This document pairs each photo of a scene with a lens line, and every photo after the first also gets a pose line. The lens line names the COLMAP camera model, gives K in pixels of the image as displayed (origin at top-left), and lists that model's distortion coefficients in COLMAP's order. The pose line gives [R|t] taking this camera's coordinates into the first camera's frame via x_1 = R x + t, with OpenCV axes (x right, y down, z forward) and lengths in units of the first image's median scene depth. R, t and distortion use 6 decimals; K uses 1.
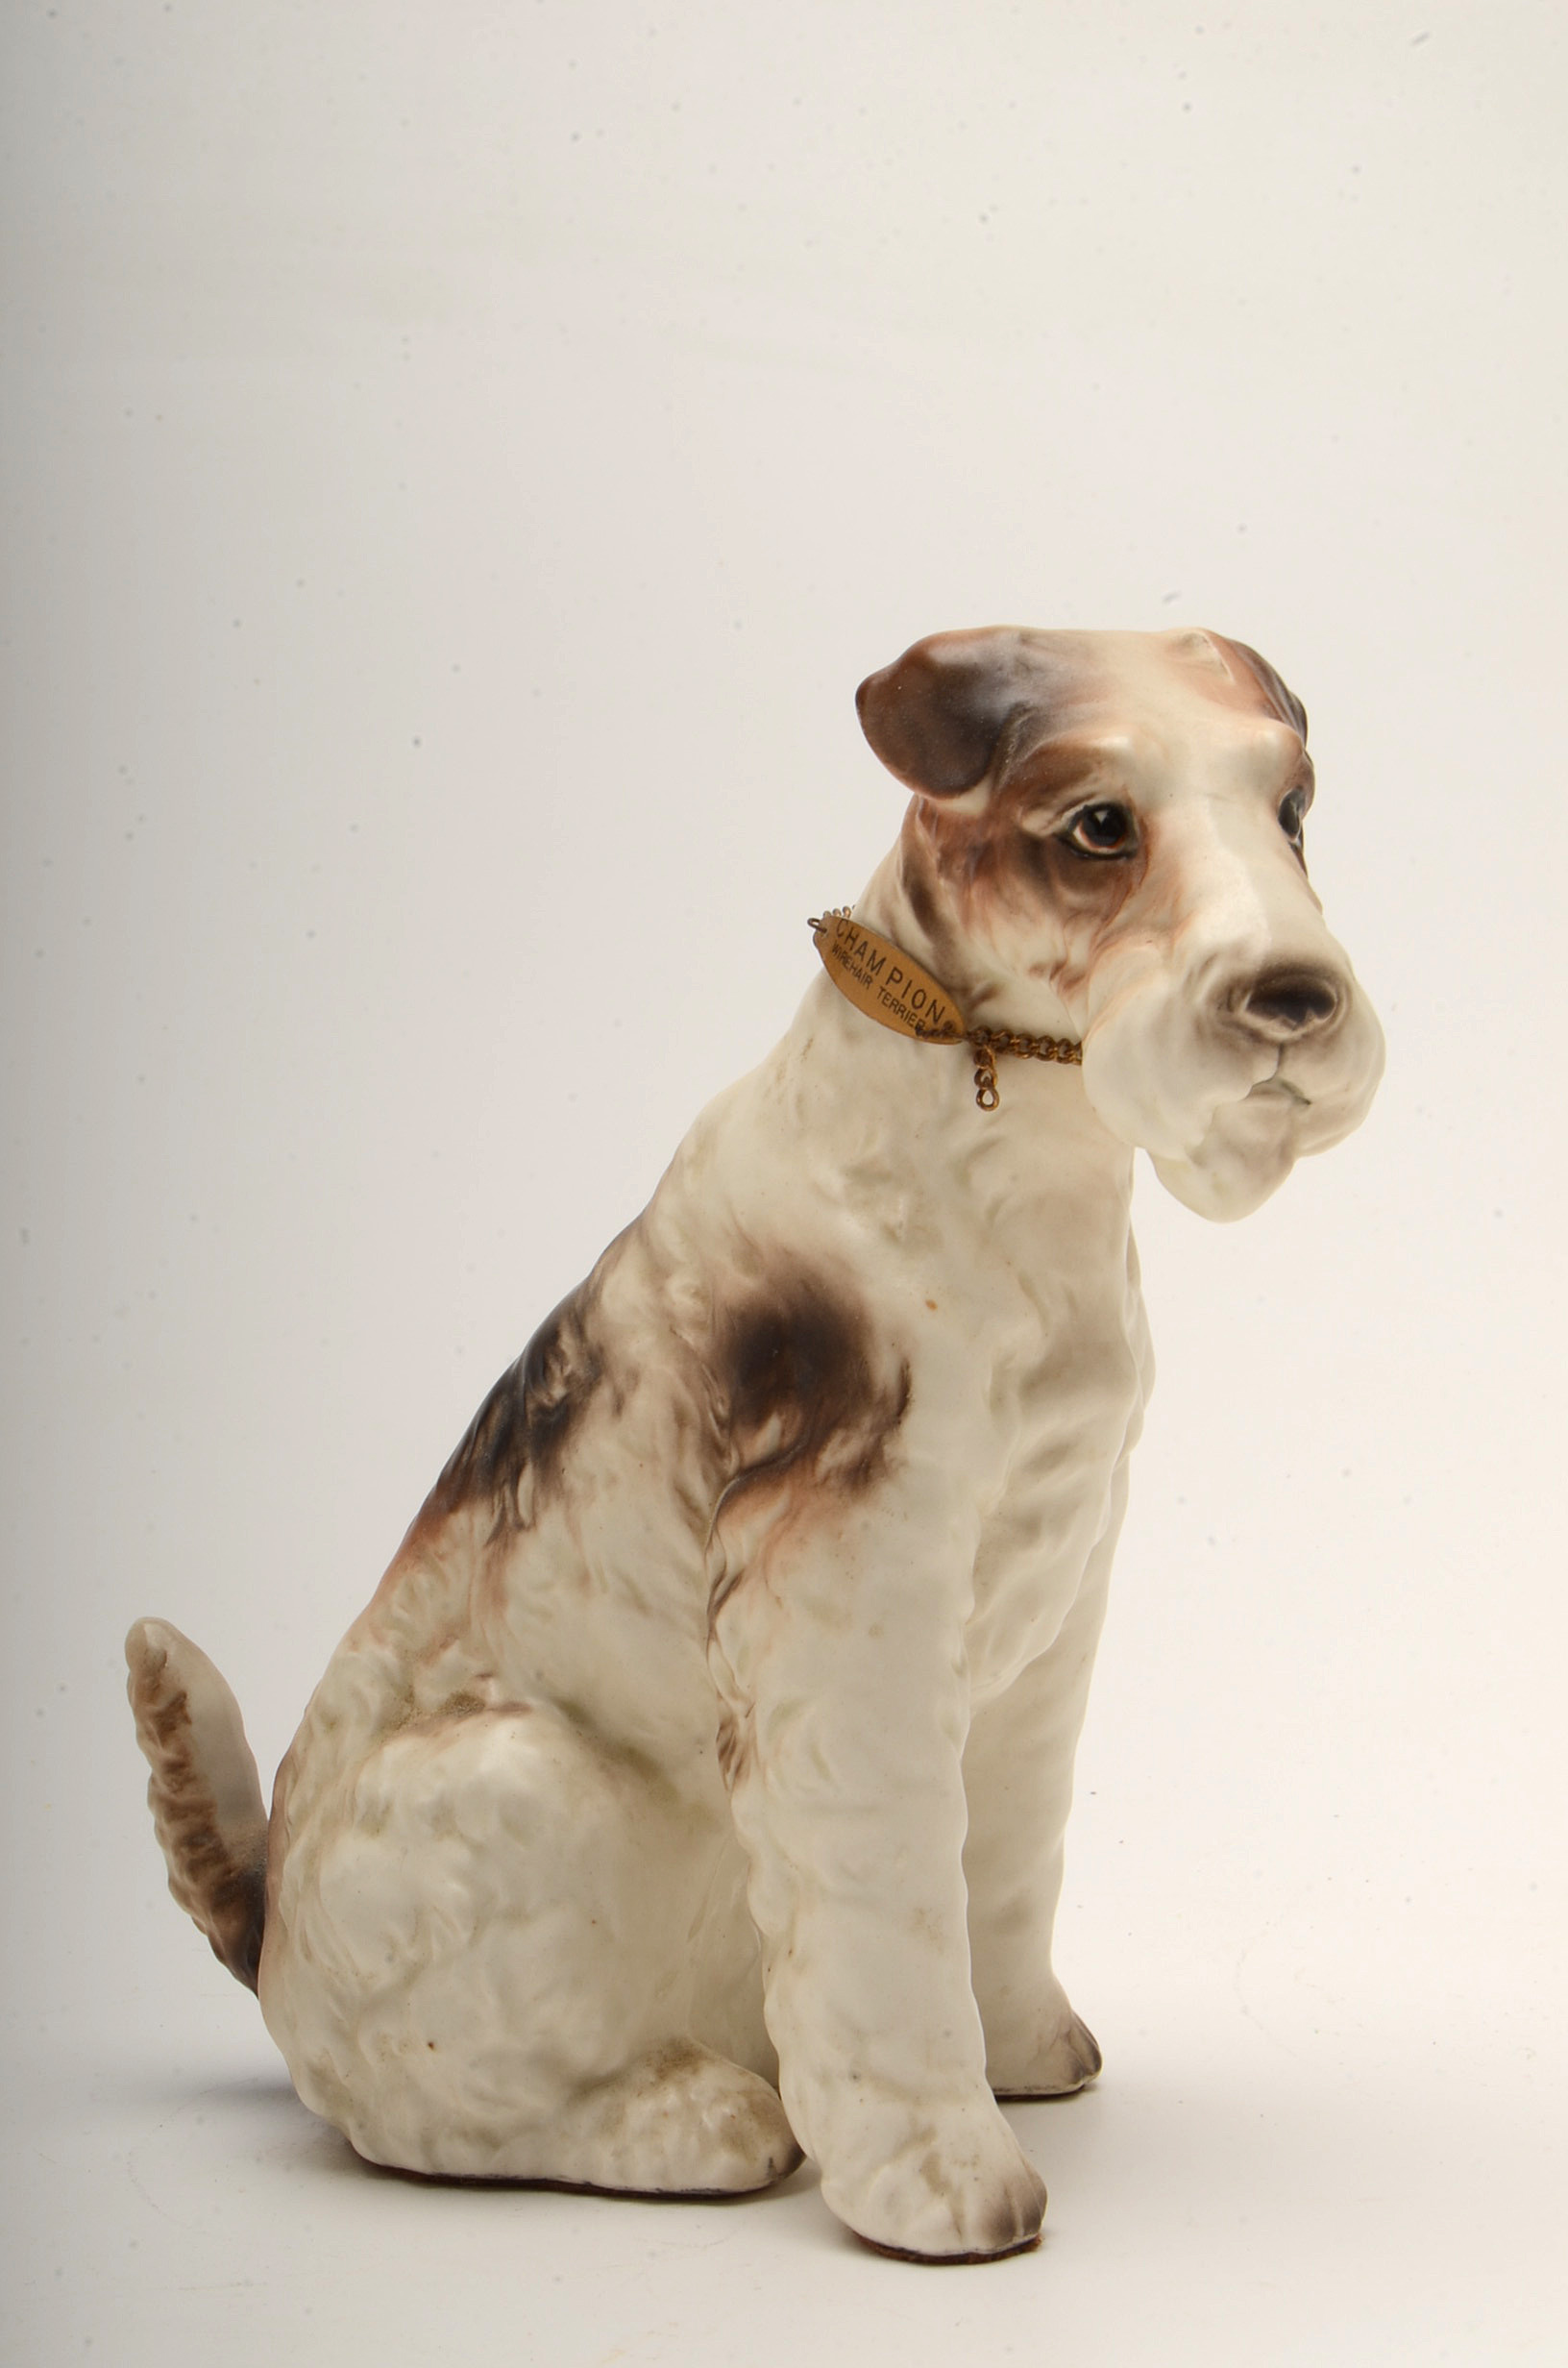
lens RADIAL K [[4528.0, 0, 786.8], [0, 4528.0, 1173.1], [0, 0, 1]] dist [0.015835, 0.000000]
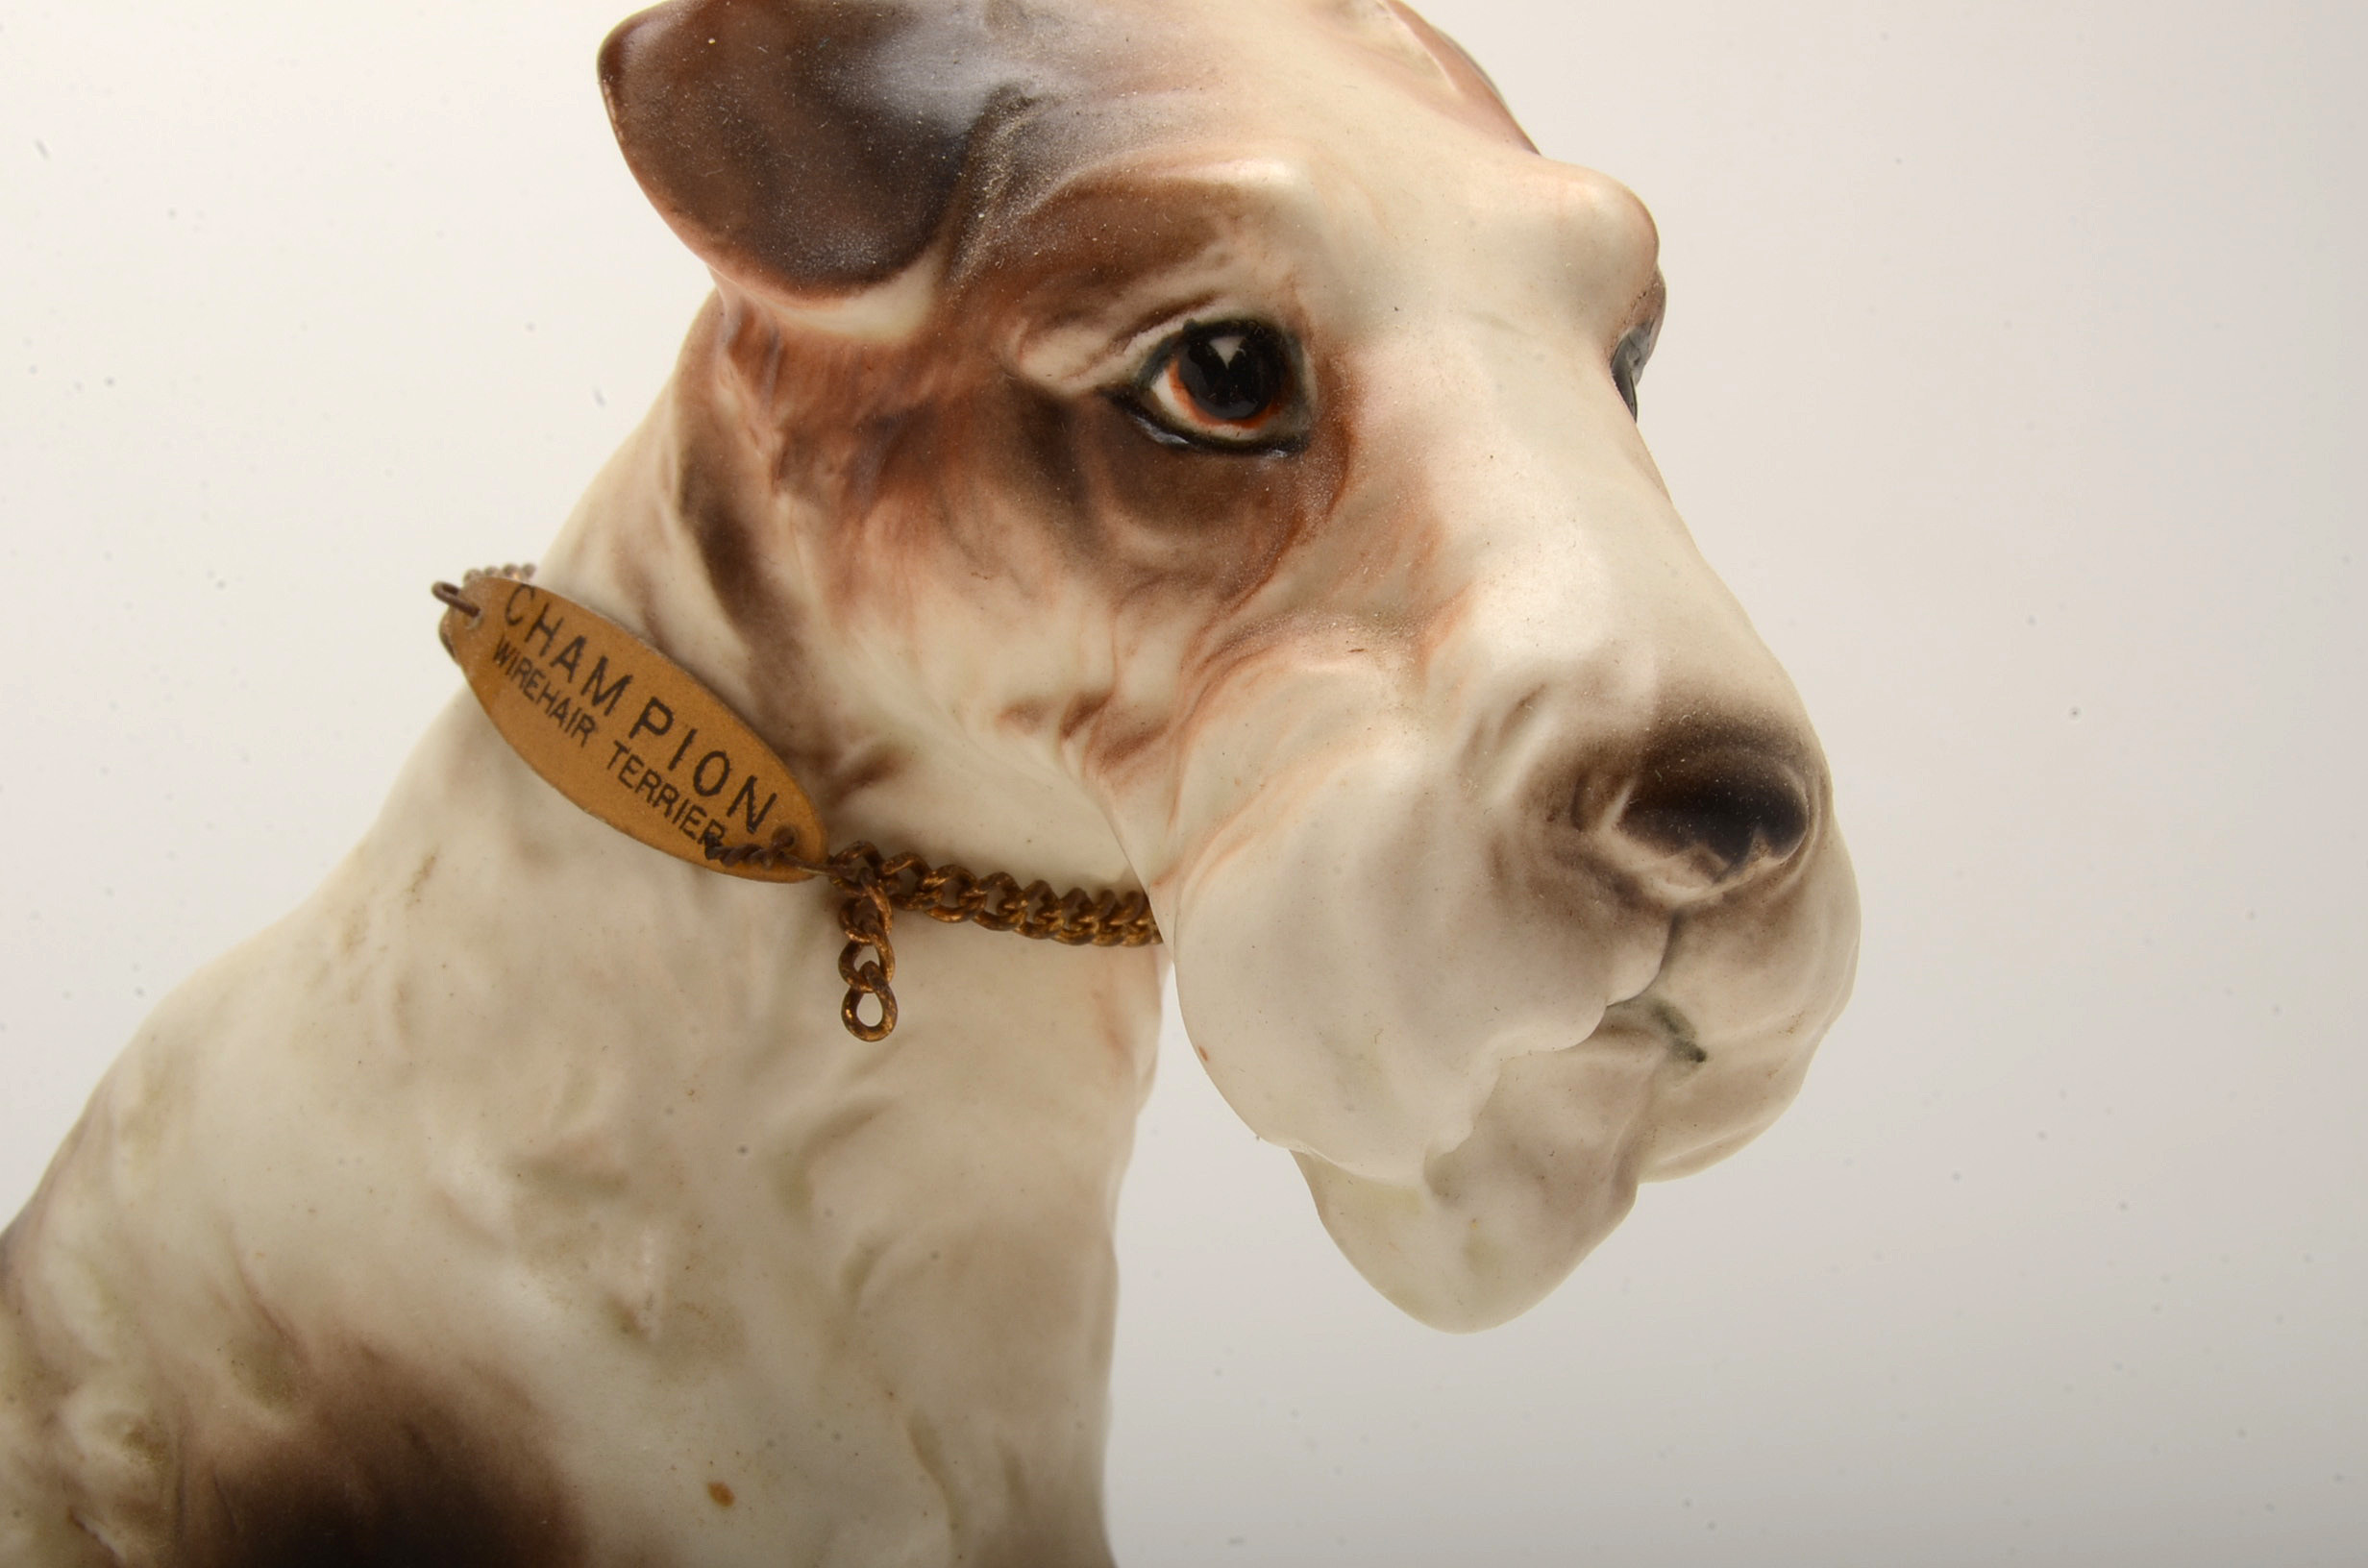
lens RADIAL K [[5170.3, 0, 1189.5], [0, 5170.3, 791.4], [0, 0, 1]] dist [-0.034660, 0.000000]
pose [[0.973394, 0.049175, 0.223800, -0.036777], [-0.037094, 0.997635, -0.057874, -0.010182], [-0.226116, 0.048033, 0.972915, 0.519757]]
